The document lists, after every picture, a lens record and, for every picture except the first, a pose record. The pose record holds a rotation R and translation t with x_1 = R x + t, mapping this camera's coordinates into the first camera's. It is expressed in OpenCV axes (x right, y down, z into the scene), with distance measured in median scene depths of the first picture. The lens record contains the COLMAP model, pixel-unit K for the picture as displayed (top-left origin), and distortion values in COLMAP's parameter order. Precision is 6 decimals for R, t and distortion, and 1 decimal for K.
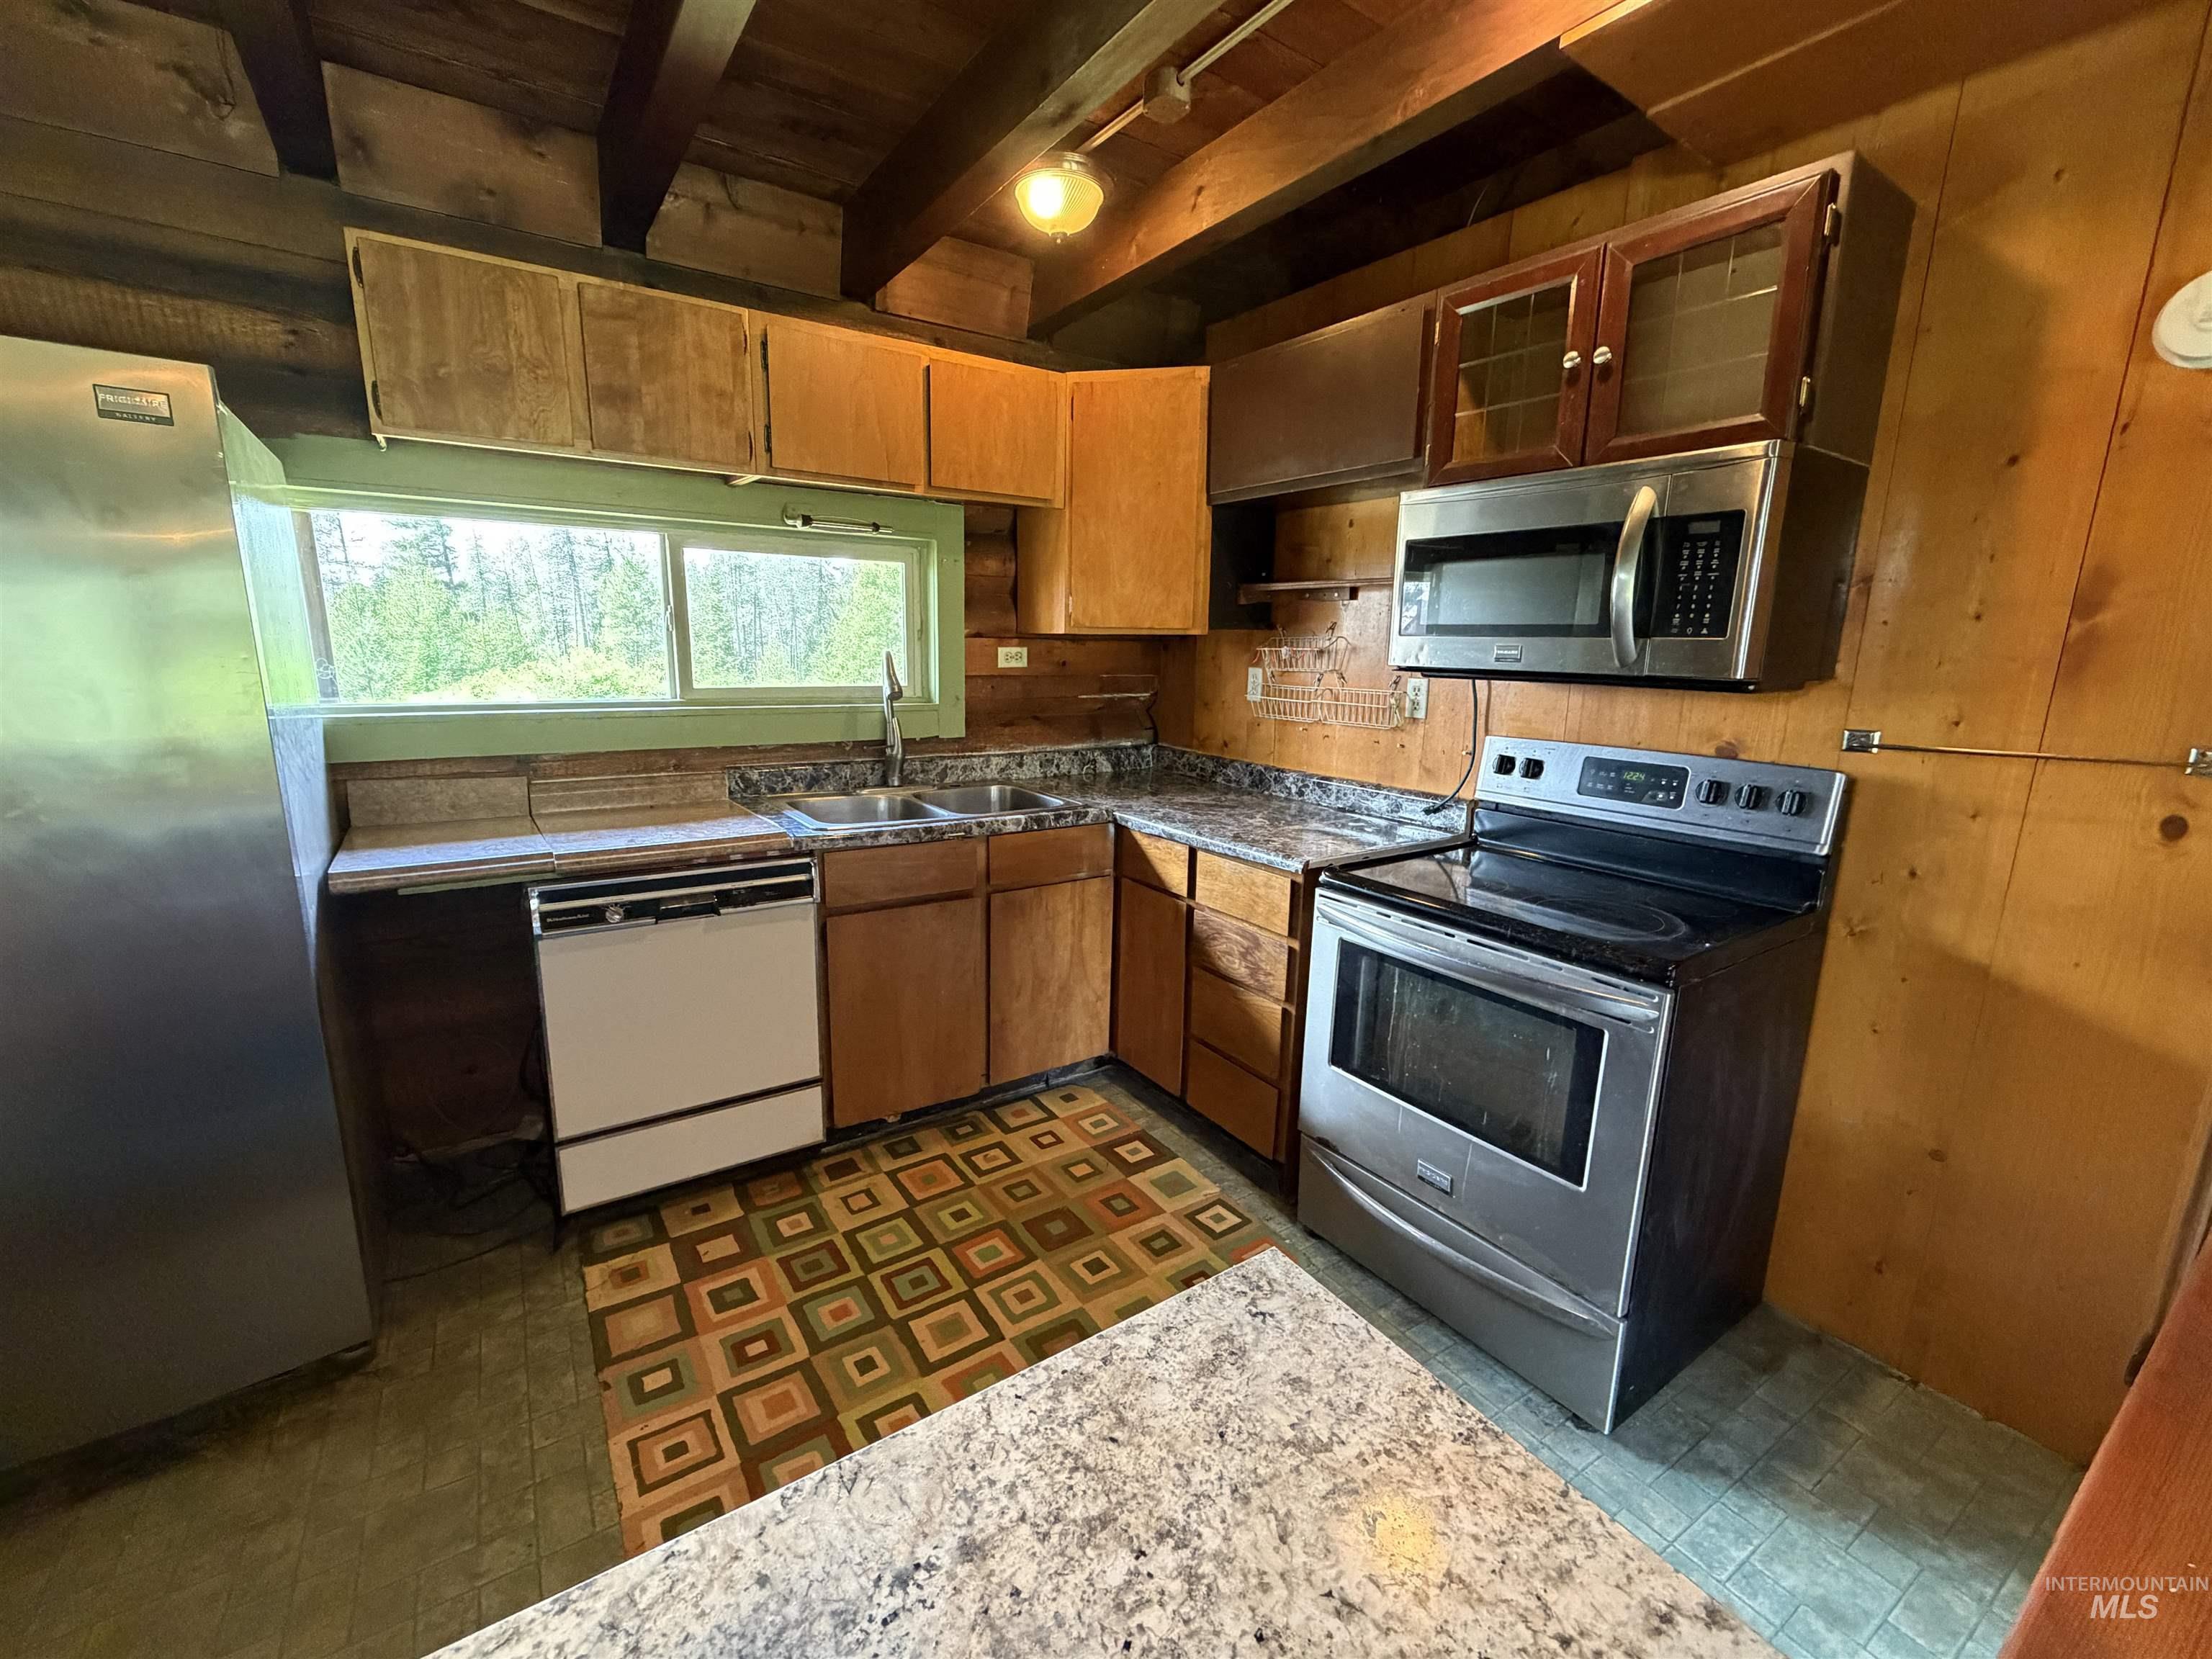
lens RADIAL K [[925.3, 0, 1107.5], [0, 925.3, 832.9], [0, 0, 1]] dist [0.000465, -0.000107]
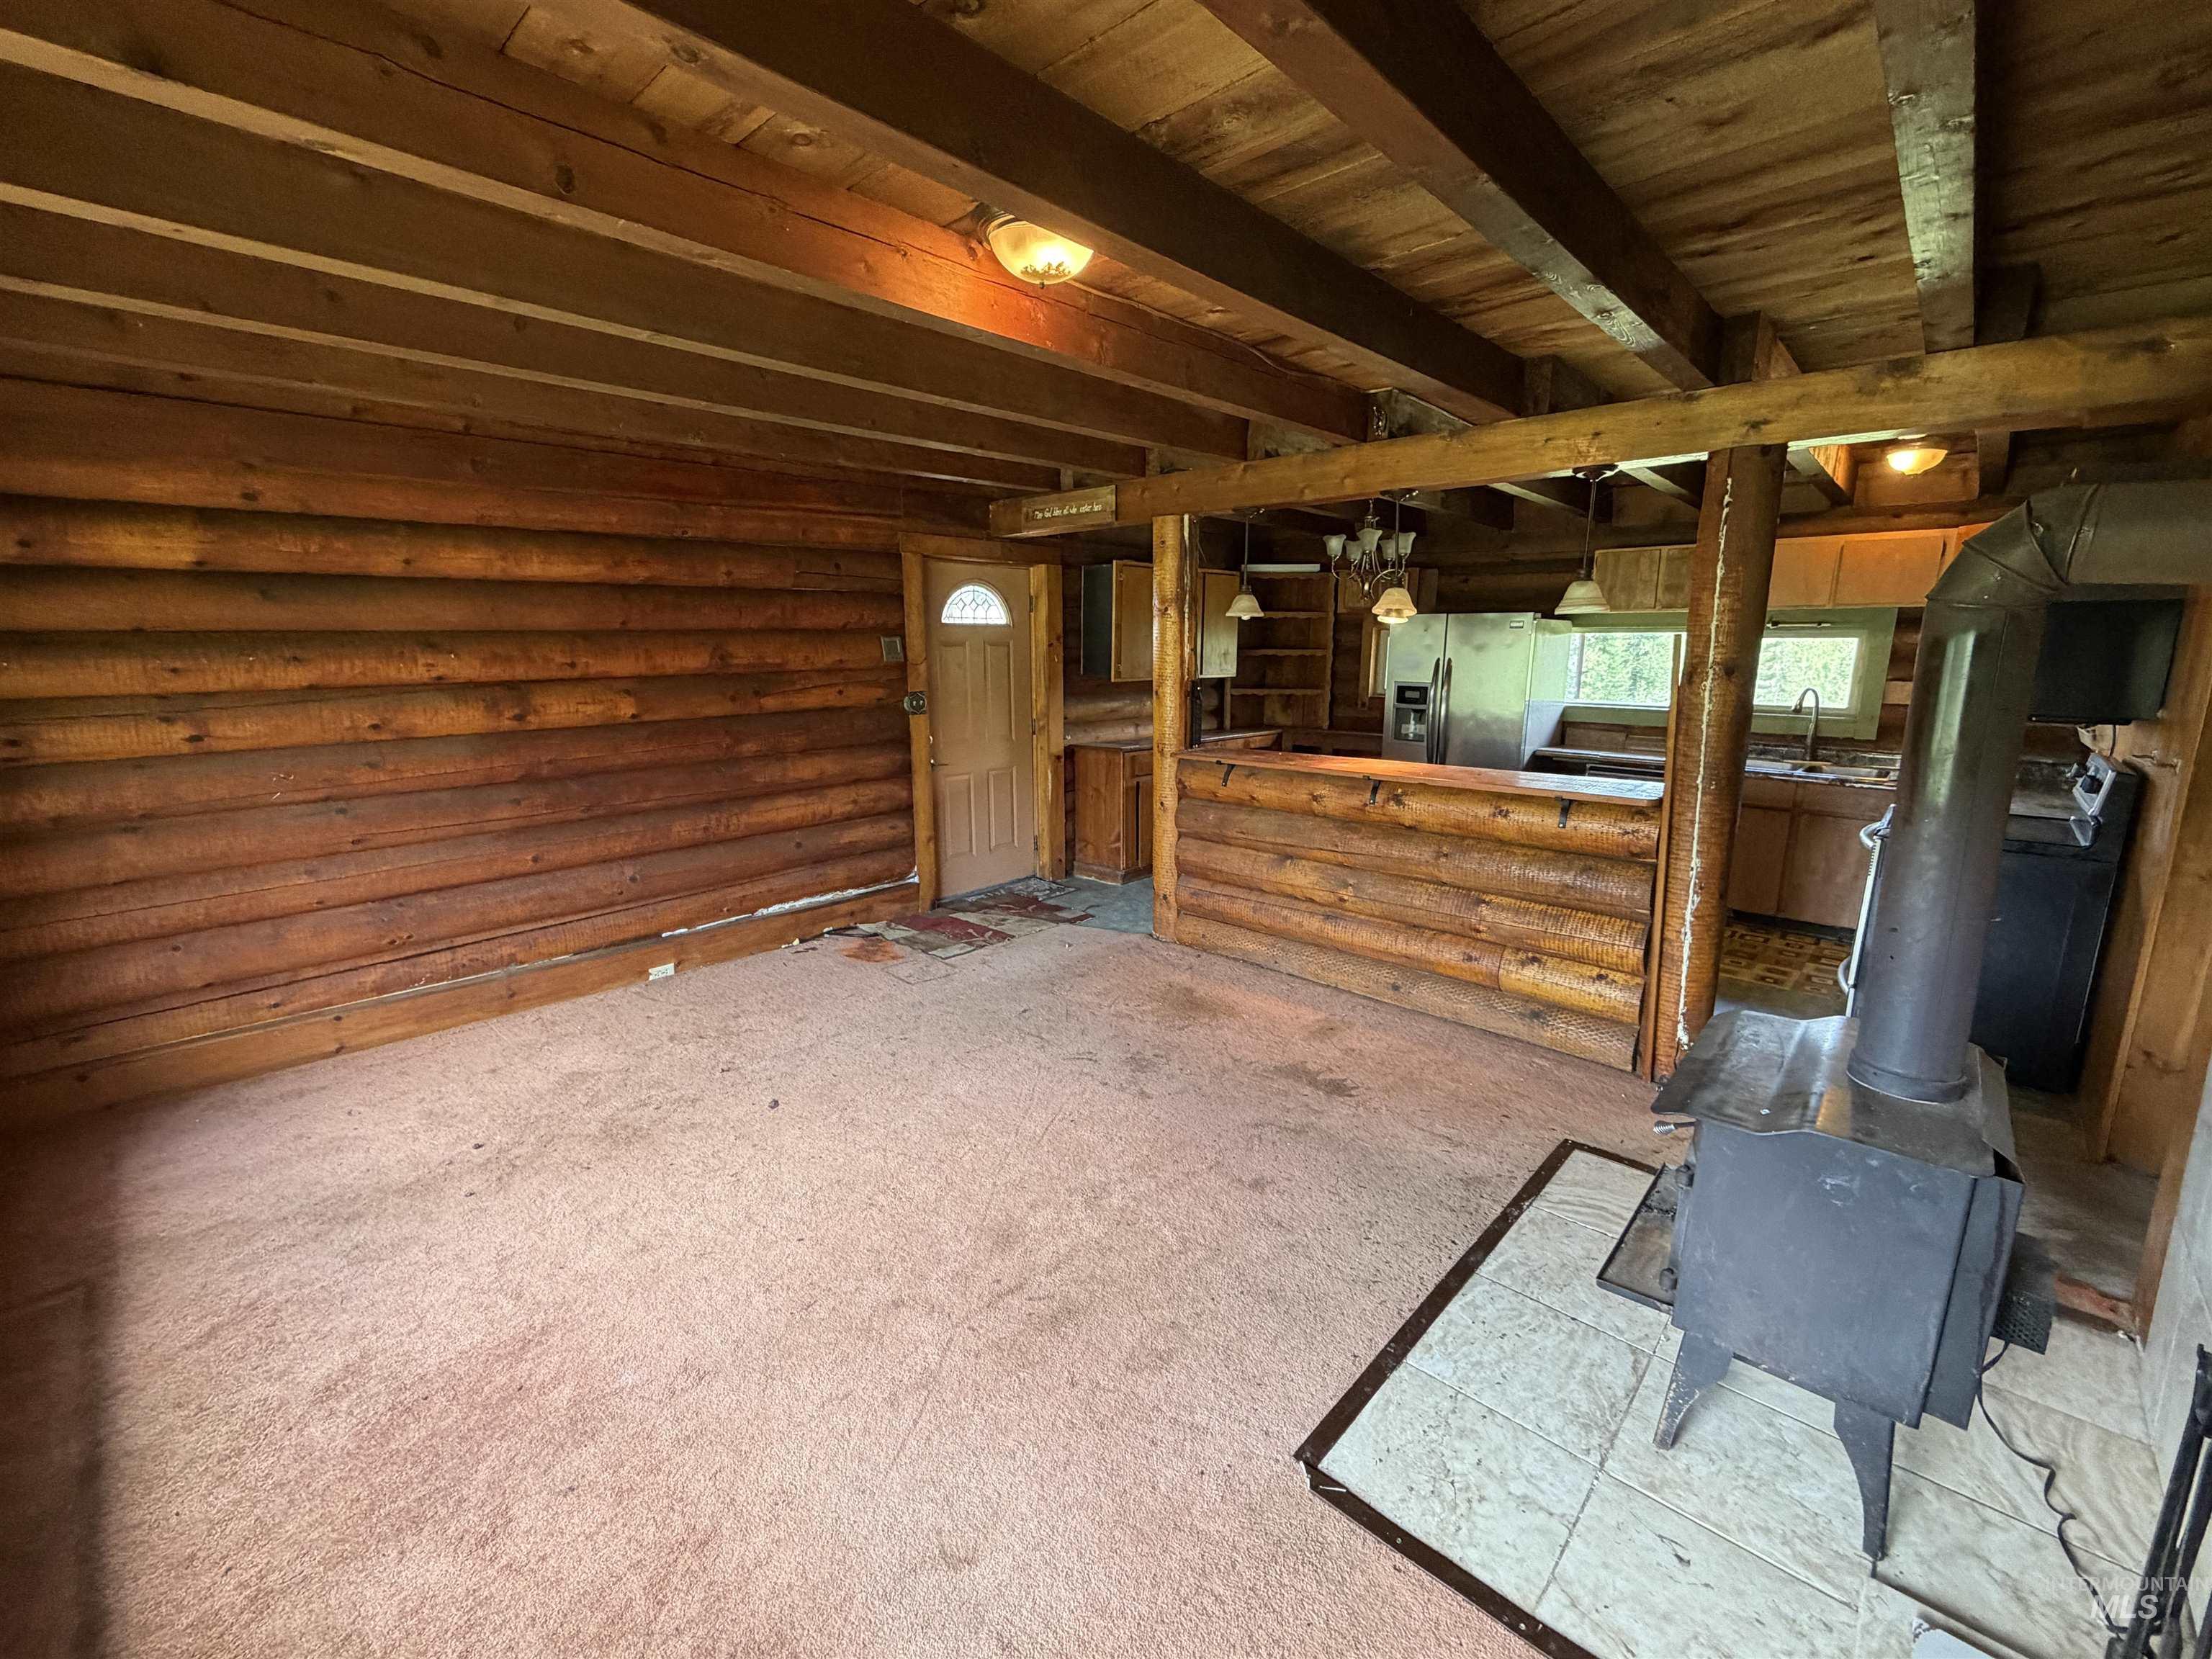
lens RADIAL K [[925.3, 0, 1108.0], [0, 925.3, 830.6], [0, 0, 1]] dist [0.000465, -0.000107]
pose [[0.219269, 0.176023, -0.959655, 1.644185], [-0.201345, 0.970582, 0.132023, 0.158455], [0.954663, 0.164273, 0.248260, -0.998542]]
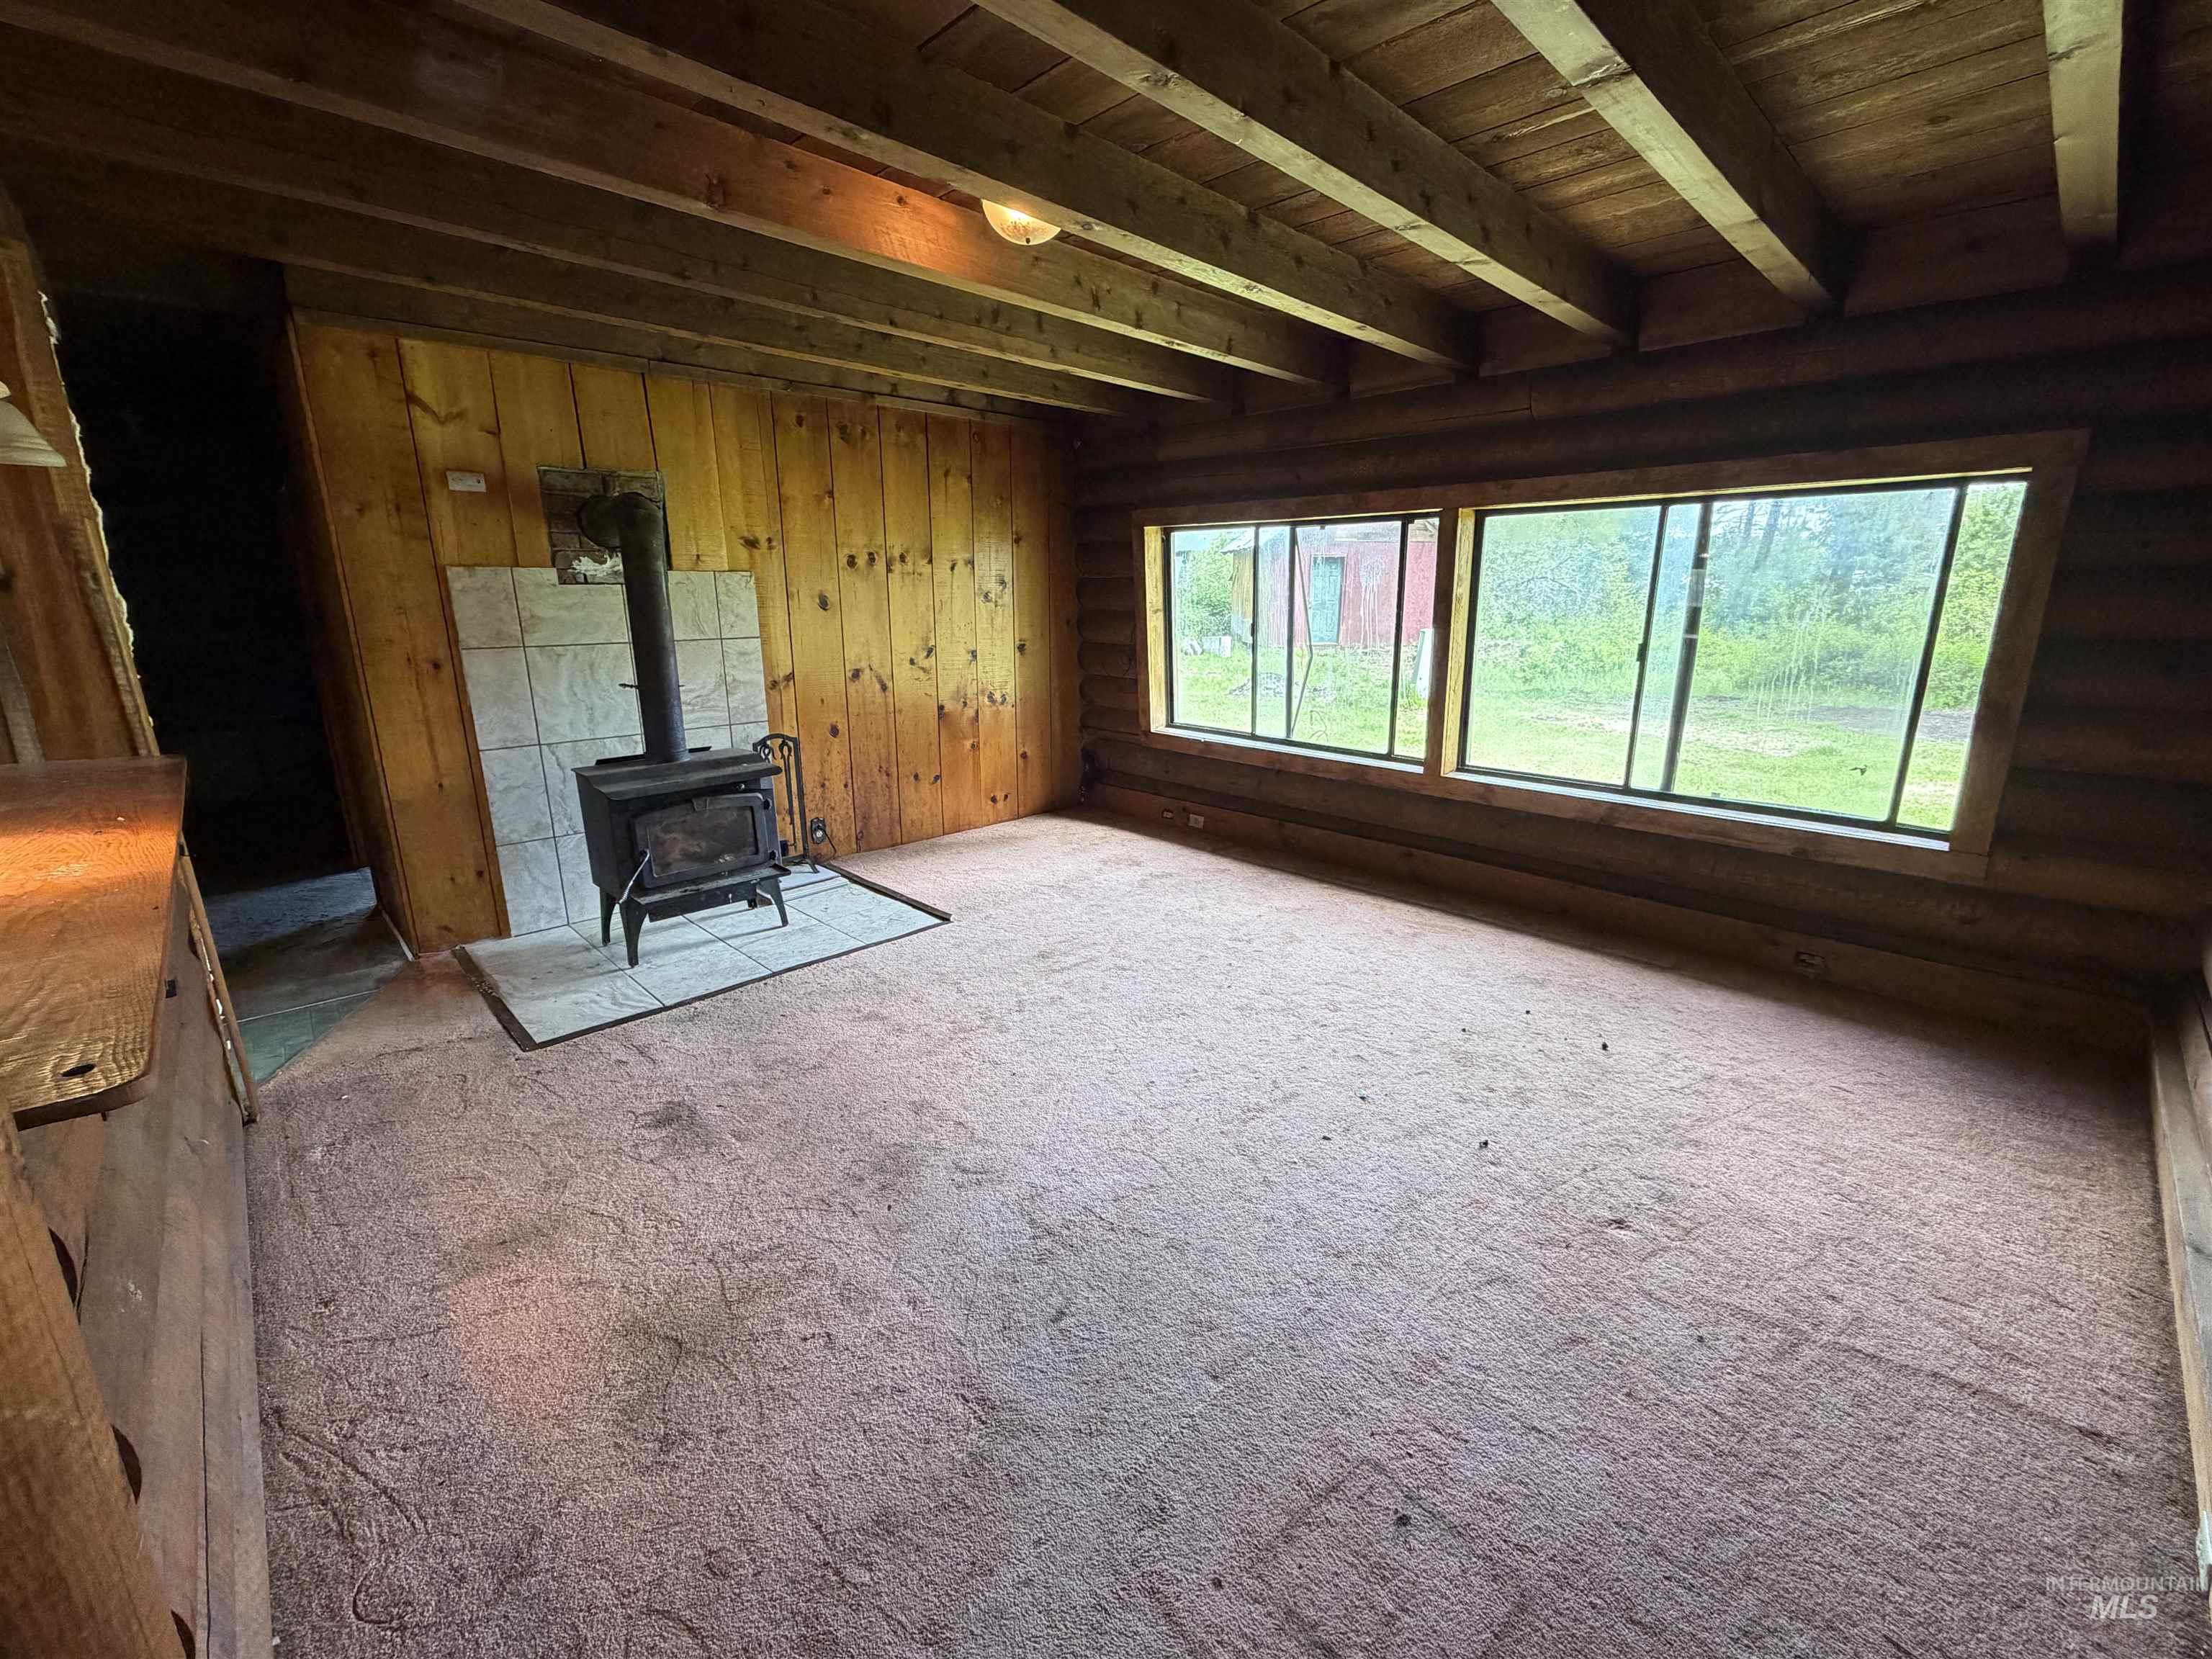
lens RADIAL K [[925.3, 0, 1105.7], [0, 925.3, 832.6], [0, 0, 1]] dist [0.000465, -0.000107]
pose [[-0.166026, -0.262190, 0.950627, -0.738110], [0.207398, 0.933160, 0.293595, 0.122504], [-0.964065, 0.245903, -0.100551, -0.707463]]
